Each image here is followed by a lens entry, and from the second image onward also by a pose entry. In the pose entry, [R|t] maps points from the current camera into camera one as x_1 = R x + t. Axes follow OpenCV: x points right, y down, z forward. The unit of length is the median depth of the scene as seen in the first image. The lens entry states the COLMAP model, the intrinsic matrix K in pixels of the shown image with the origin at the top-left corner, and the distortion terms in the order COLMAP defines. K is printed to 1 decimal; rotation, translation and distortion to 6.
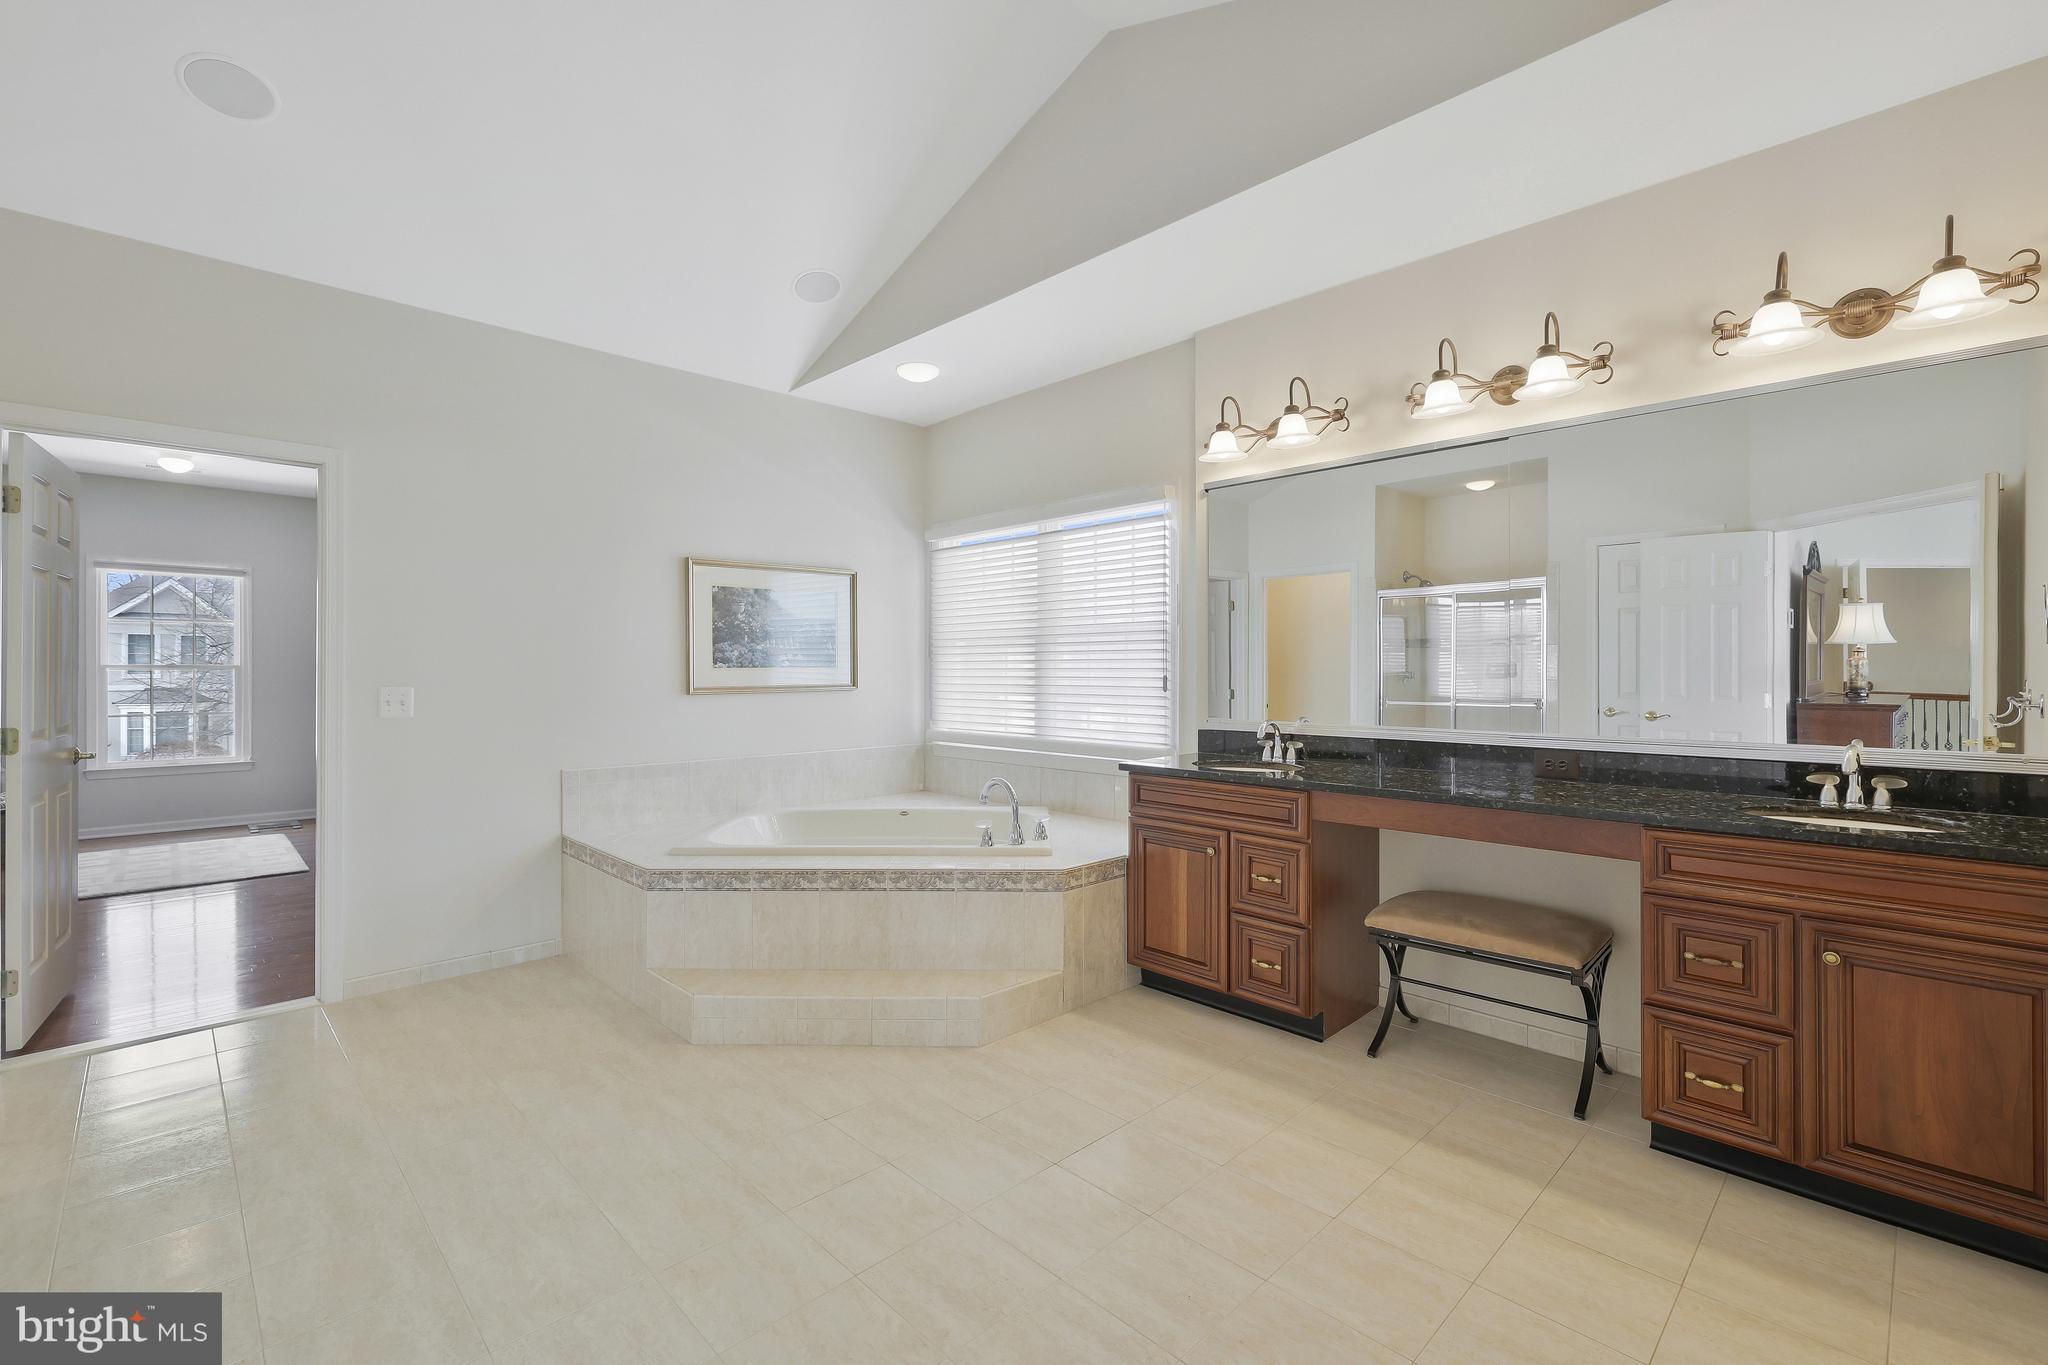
lens RADIAL K [[891.7, 0, 1027.0], [0, 891.7, 679.7], [0, 0, 1]] dist [0.003792, 0.000039]
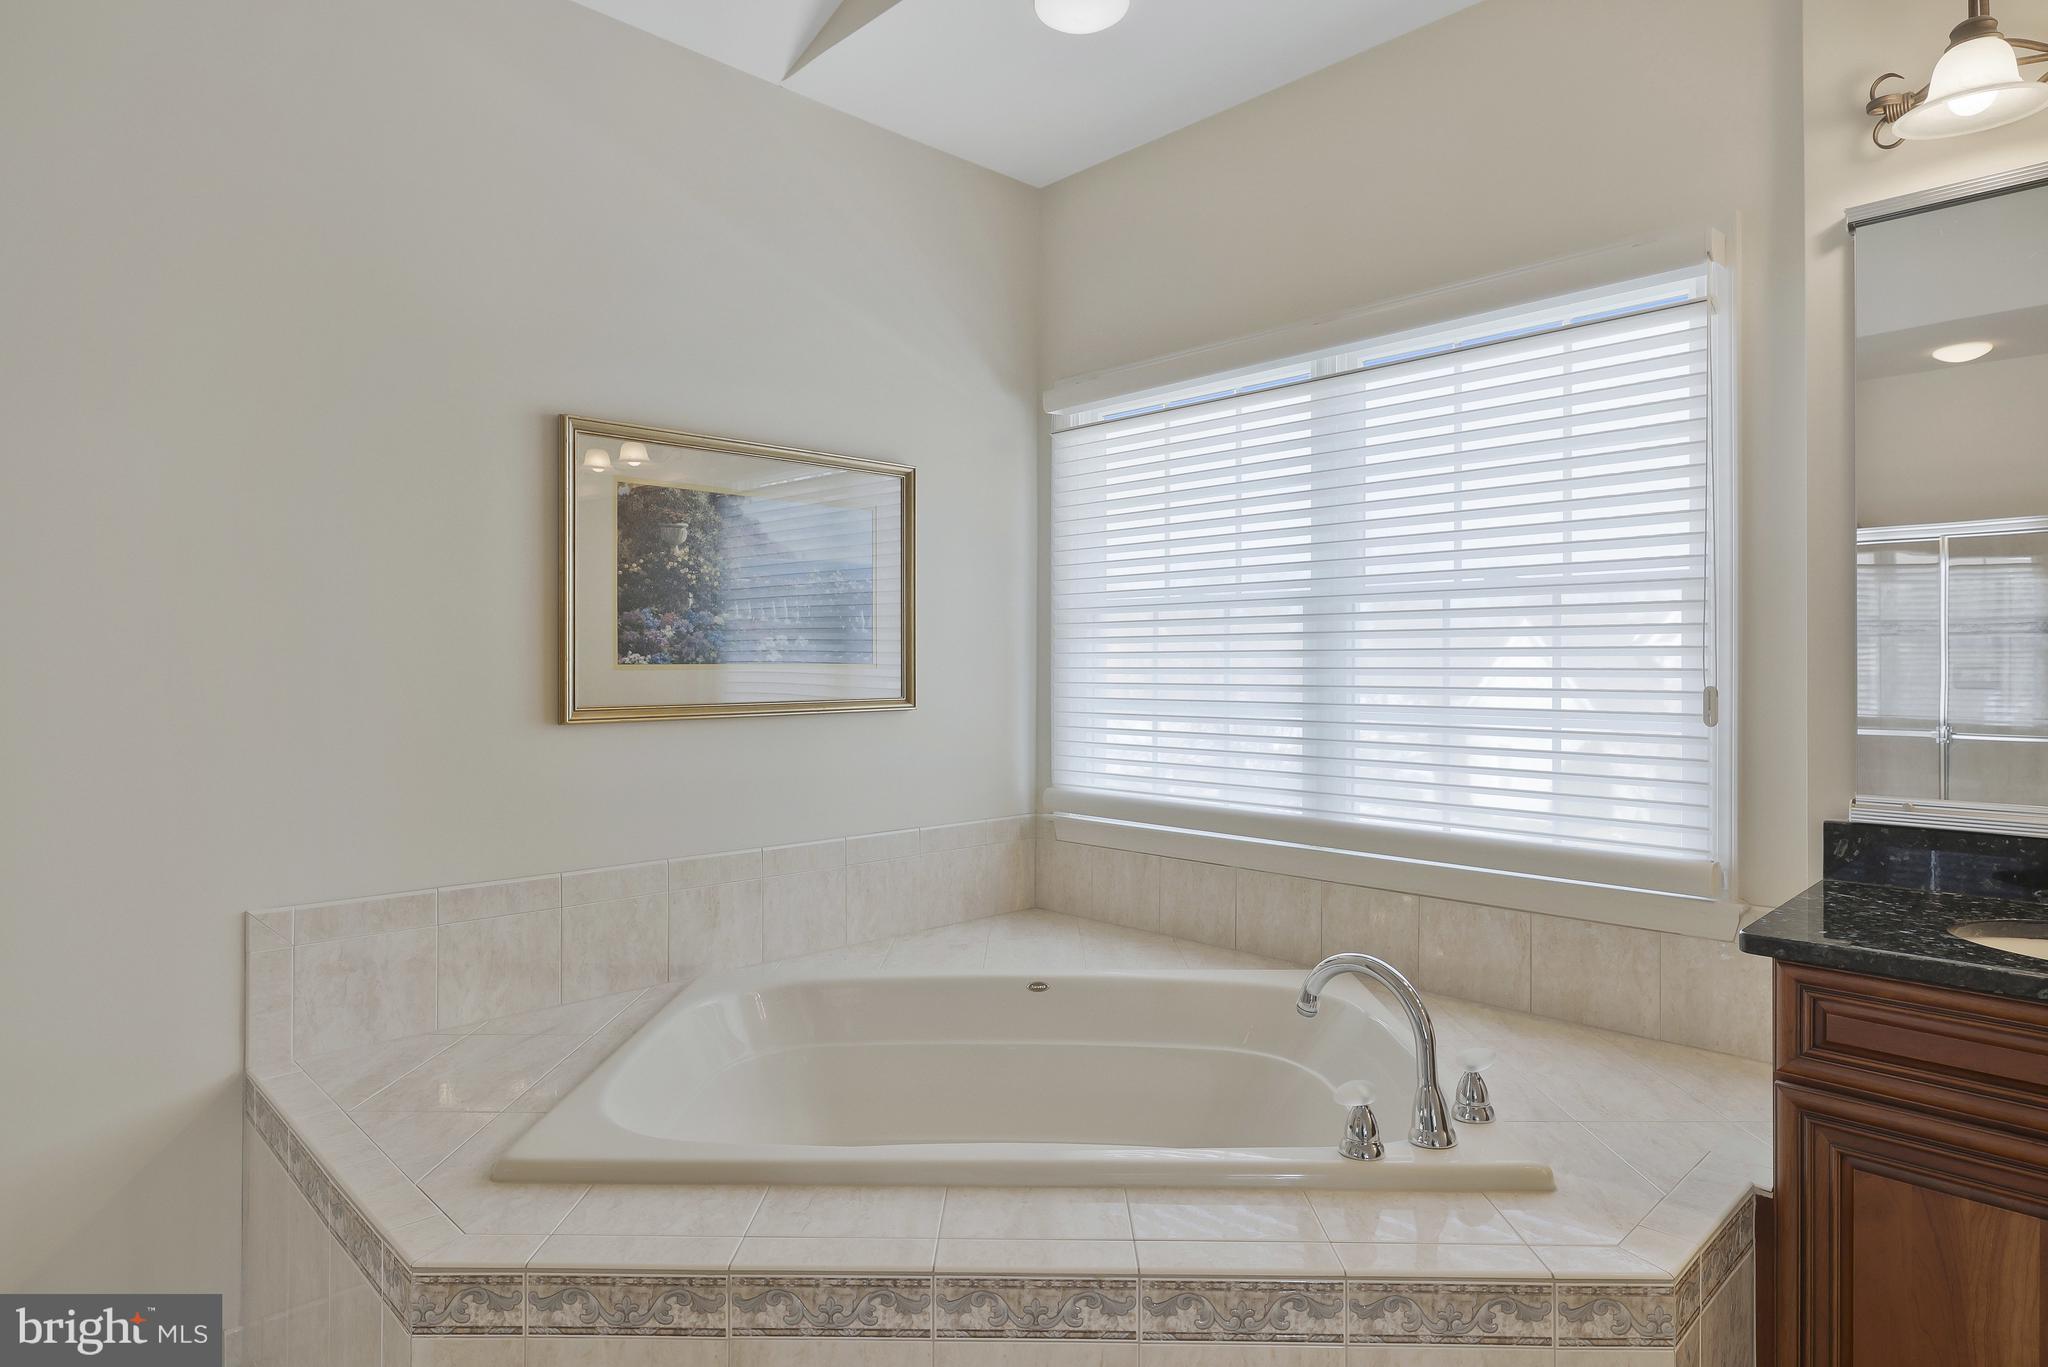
lens RADIAL K [[1150.5, 0, 1021.9], [0, 1150.5, 672.6], [0, 0, 1]] dist [-0.002457, -0.000610]
pose [[0.999985, 0.004382, -0.003382, -0.166031], [-0.004407, 0.999962, -0.007519, -0.005726], [0.003349, 0.007534, 0.999966, 0.477067]]
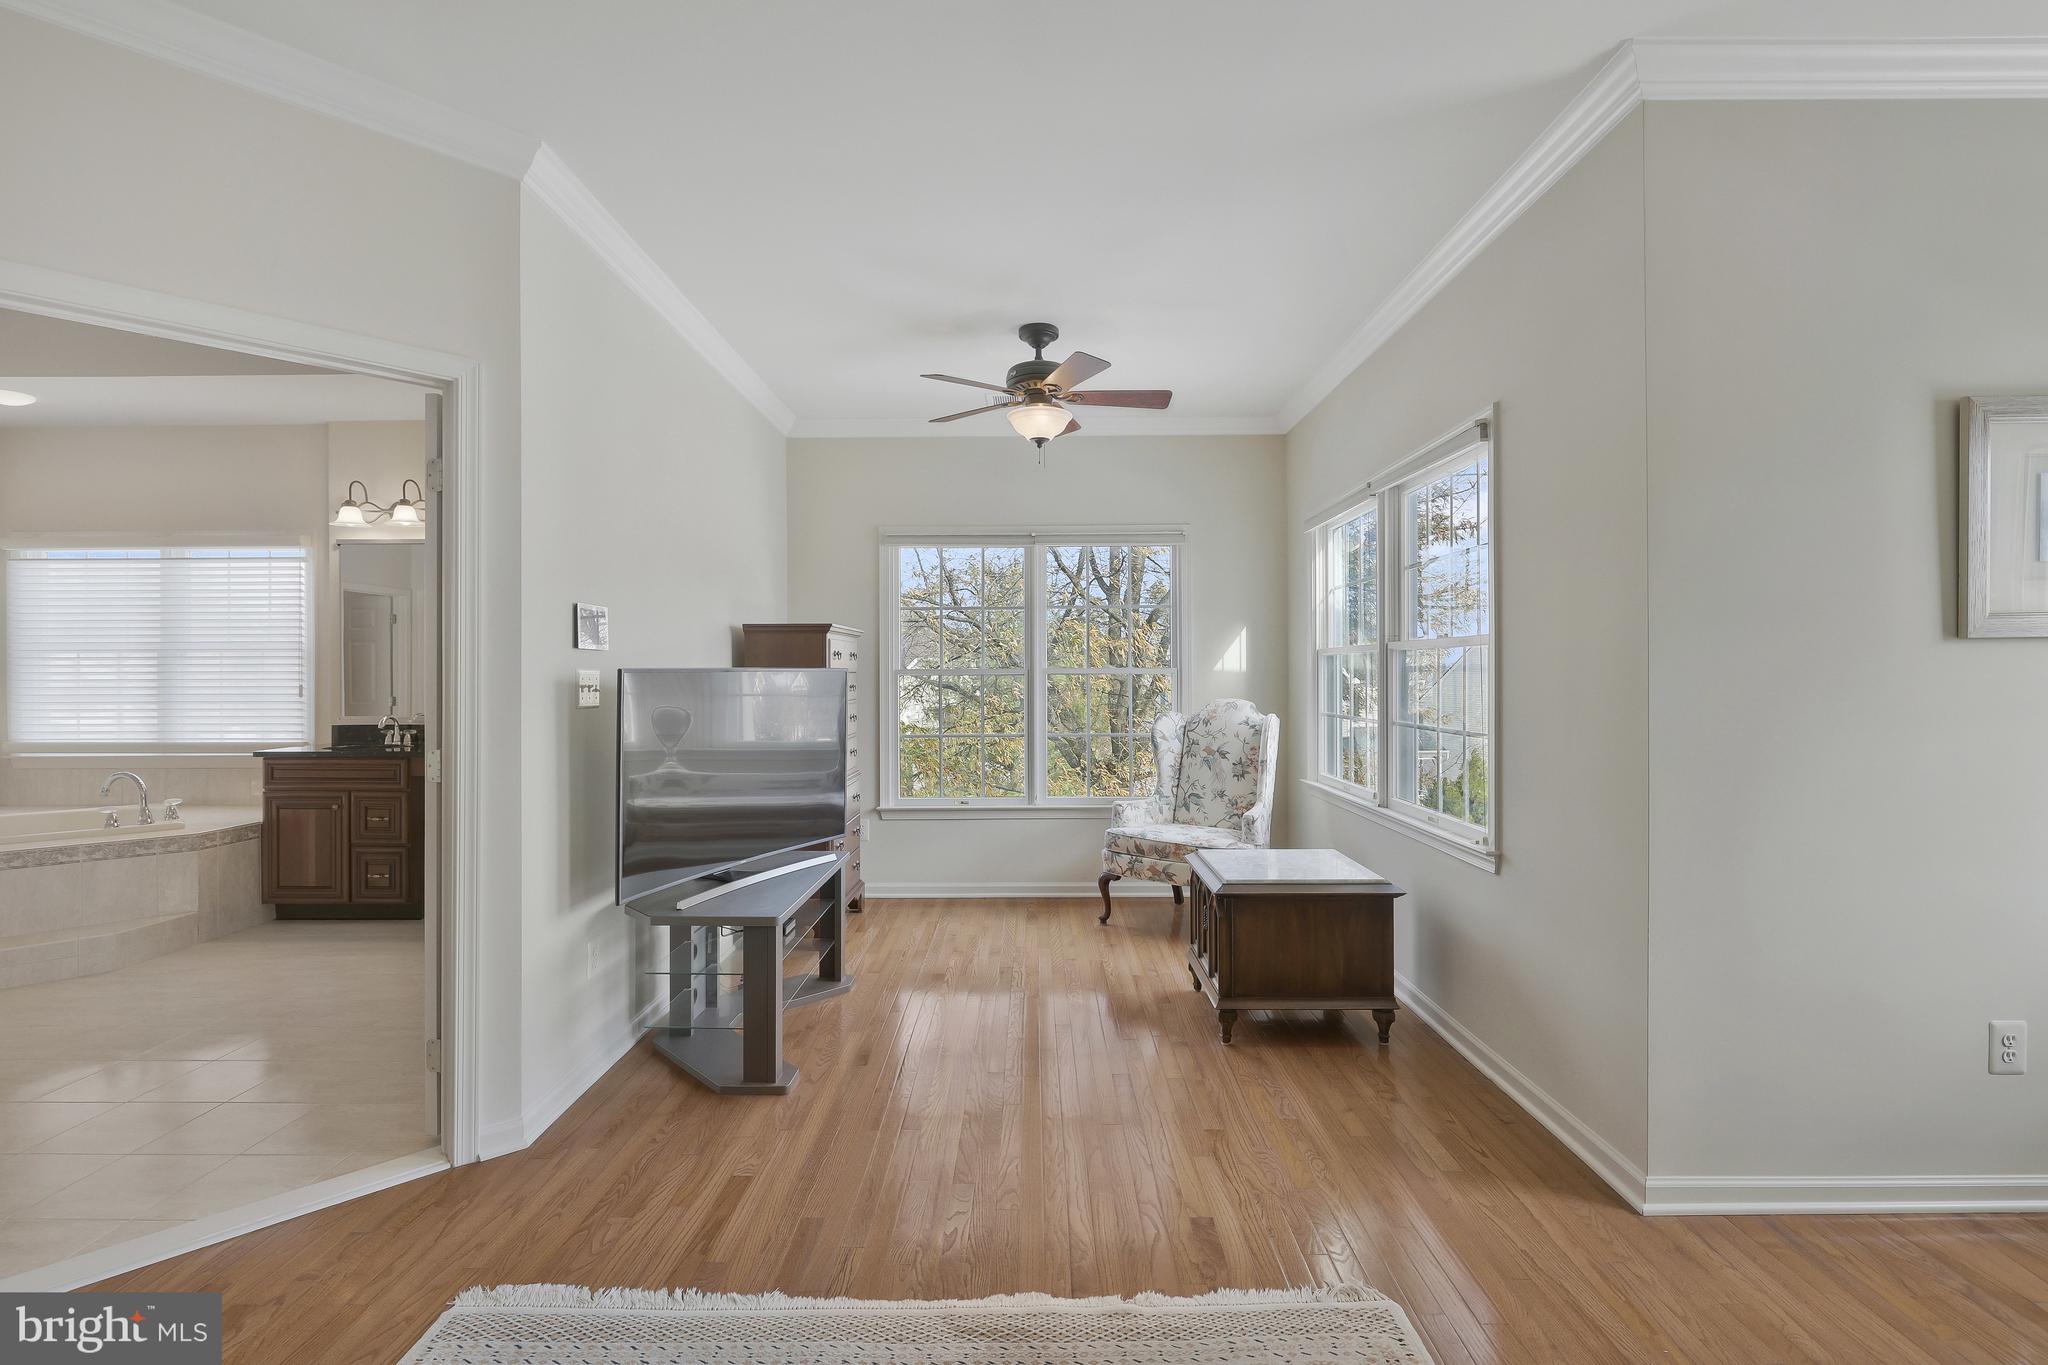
lens RADIAL K [[938.2, 0, 1025.9], [0, 938.2, 674.9], [0, 0, 1]] dist [-0.001929, 0.001137]
pose [[0.709804, -0.002056, 0.704396, -0.054290], [0.010673, 0.999912, -0.007836, 0.002942], [-0.704318, 0.013079, 0.709764, -0.694349]]
